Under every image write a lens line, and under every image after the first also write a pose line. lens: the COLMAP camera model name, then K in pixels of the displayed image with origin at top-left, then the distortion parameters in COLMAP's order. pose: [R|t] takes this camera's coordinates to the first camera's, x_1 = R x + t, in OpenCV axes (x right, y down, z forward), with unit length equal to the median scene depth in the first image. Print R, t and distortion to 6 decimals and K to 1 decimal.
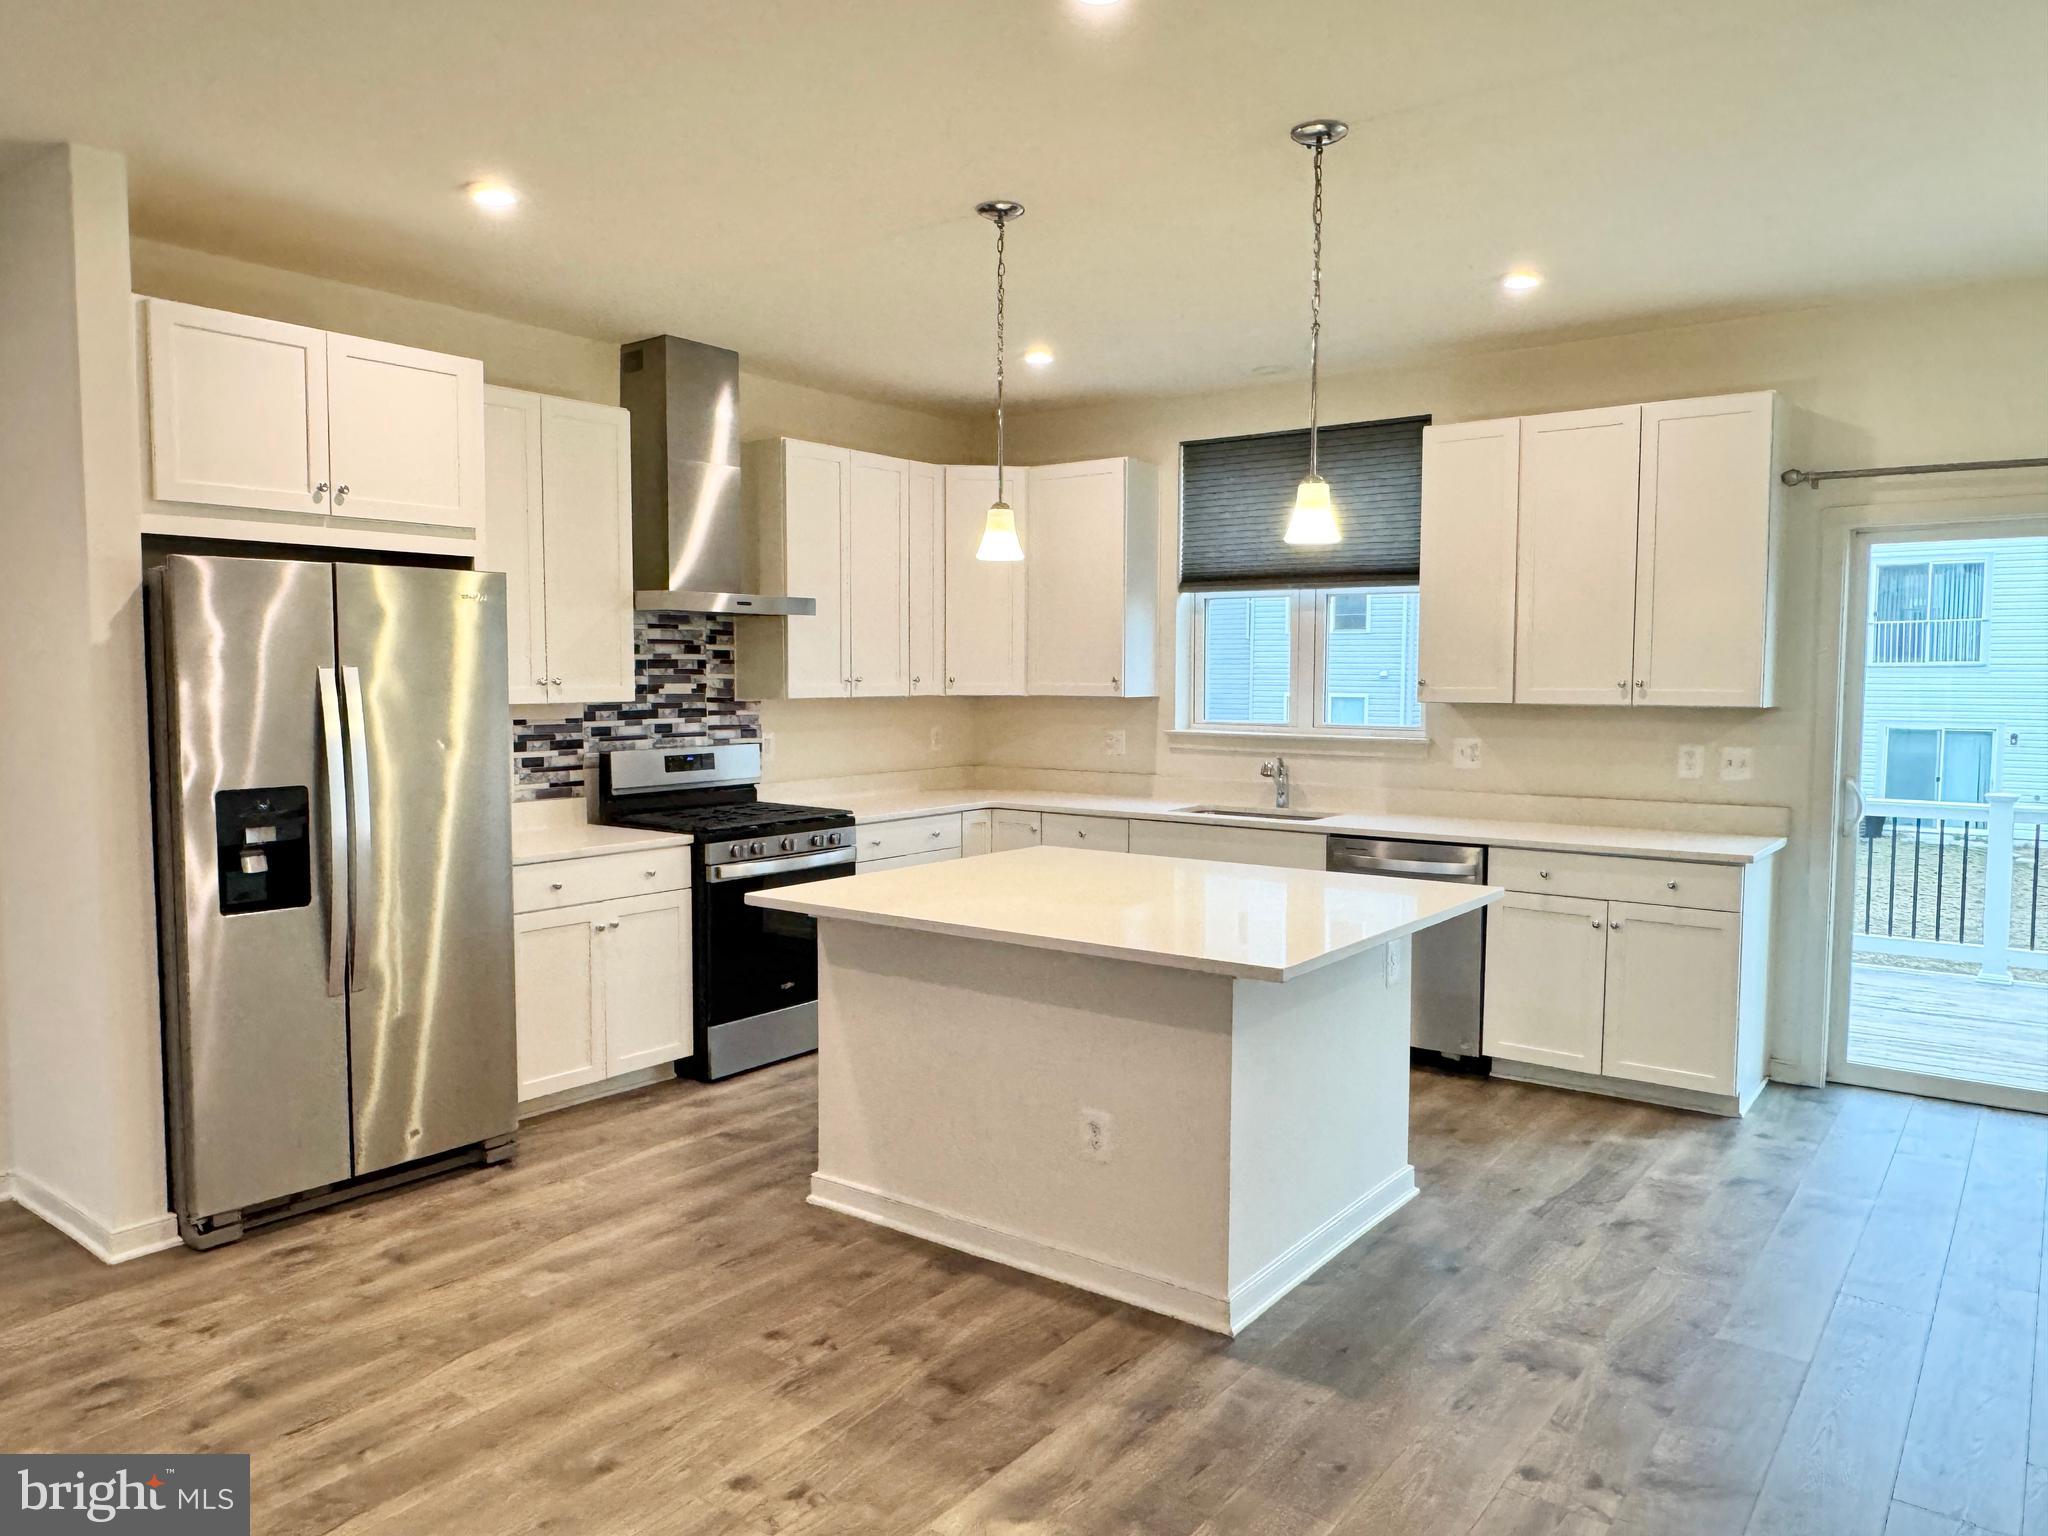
lens RADIAL K [[1410.9, 0, 1015.1], [0, 1410.9, 768.8], [0, 0, 1]] dist [-0.003567, 0.004965]
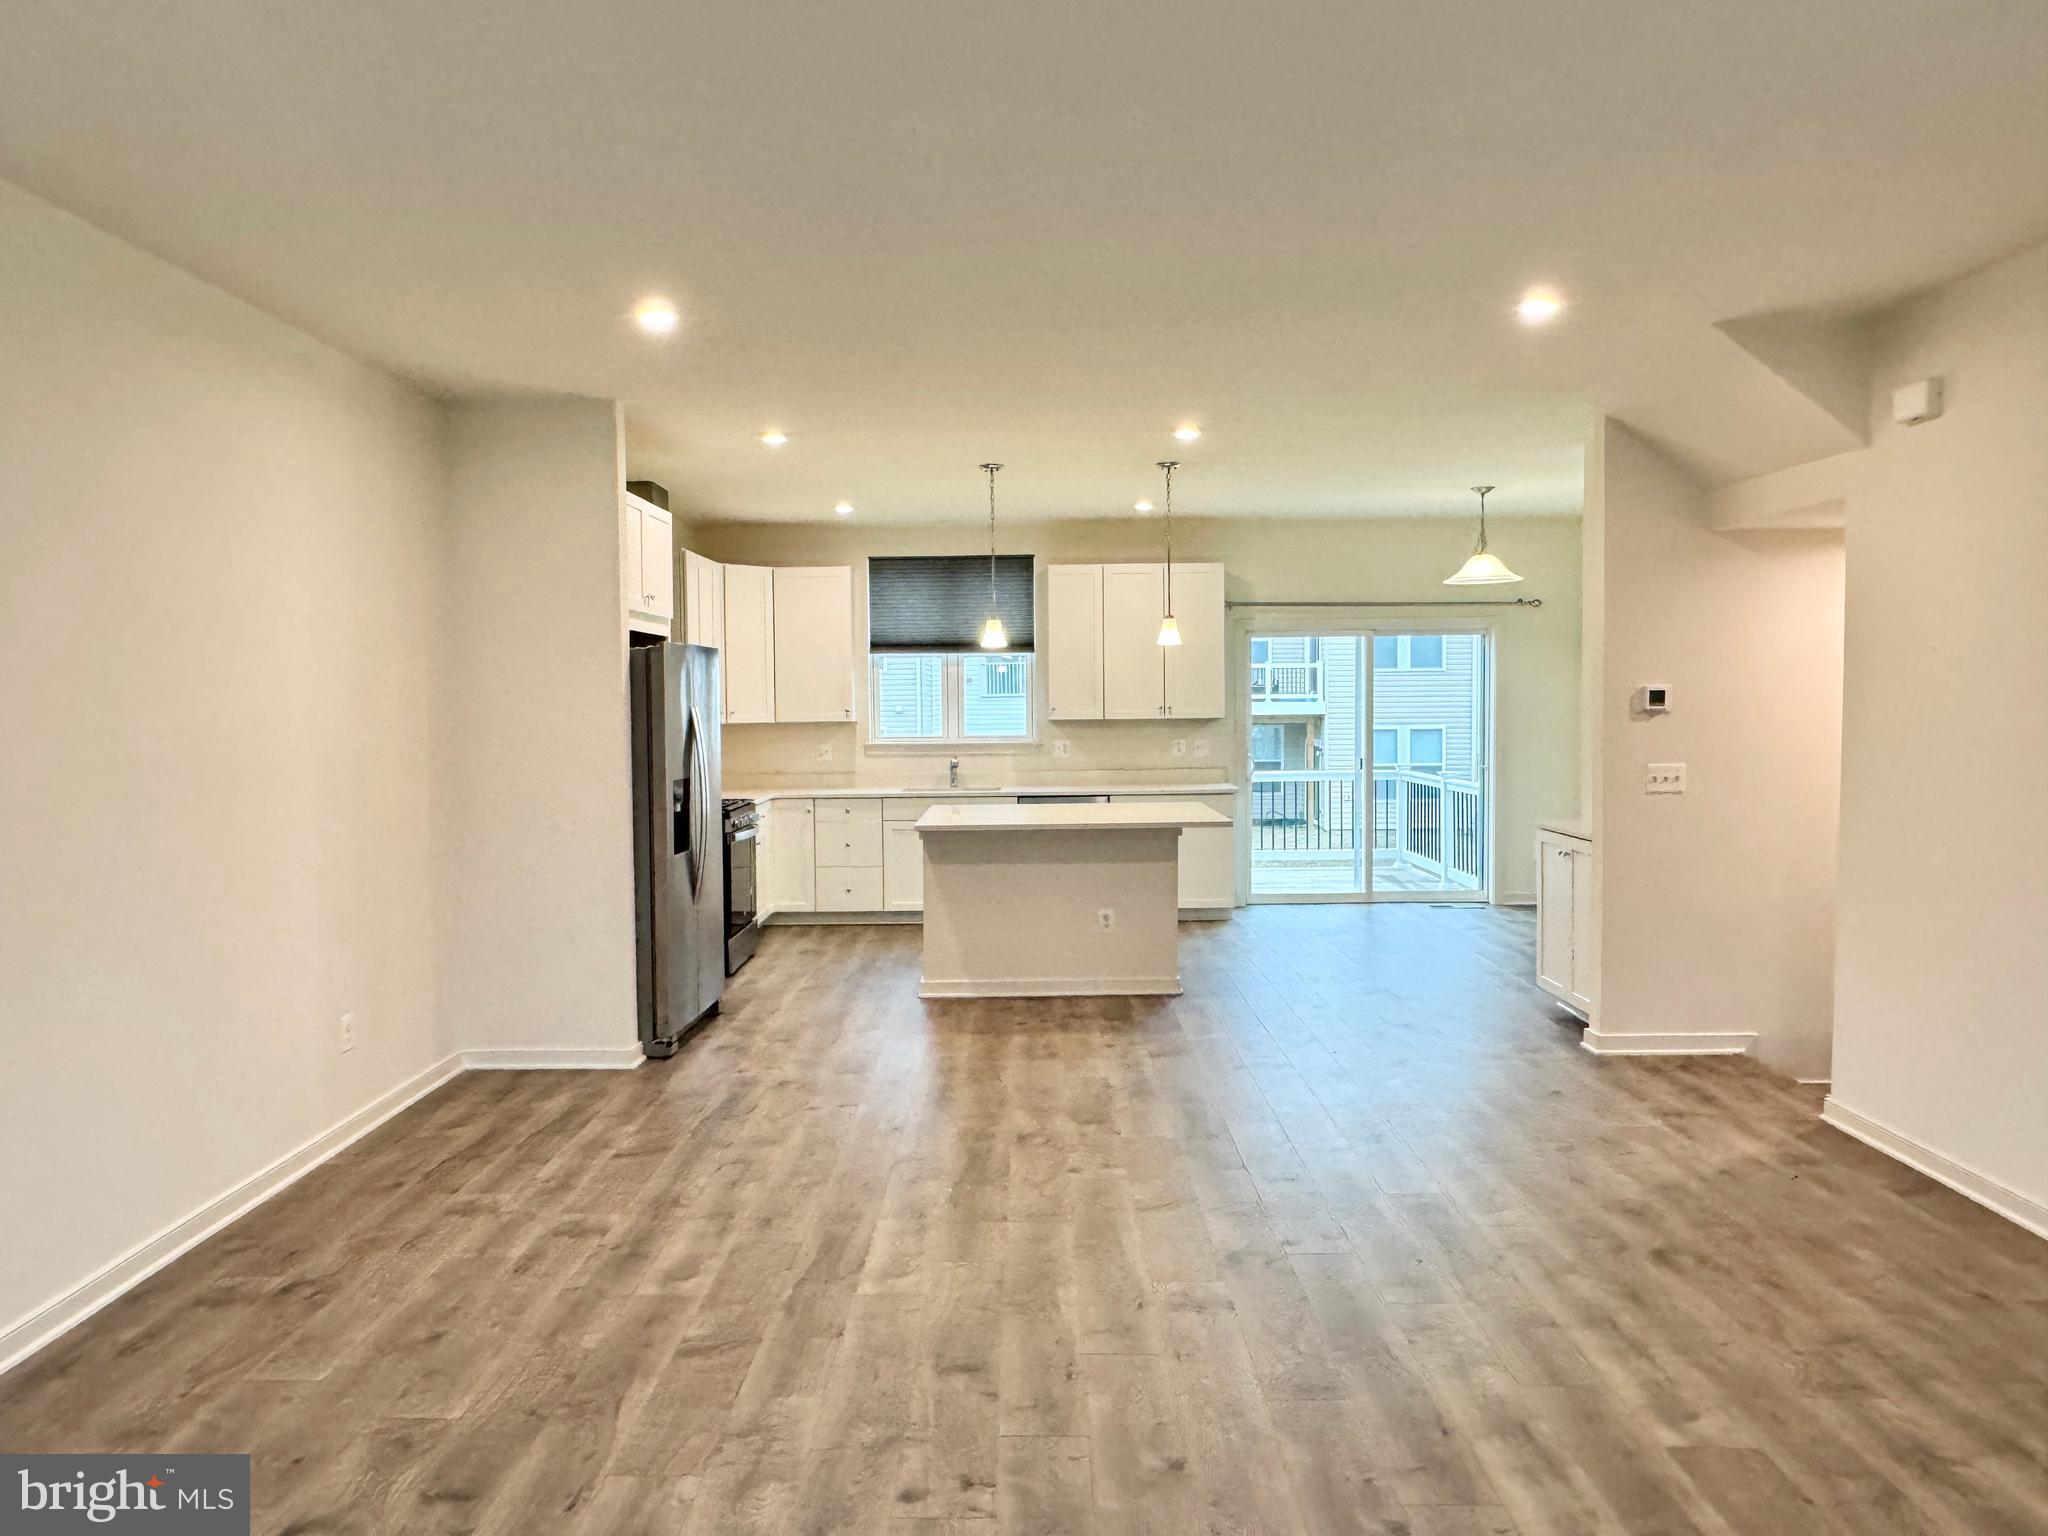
lens RADIAL K [[1410.9, 0, 1015.1], [0, 1410.9, 768.8], [0, 0, 1]] dist [-0.003567, 0.004965]
pose [[0.802650, -0.039680, 0.595129, -0.852021], [0.053532, 0.998550, -0.005619, 0.022747], [-0.594043, 0.036369, 0.803610, -0.413781]]
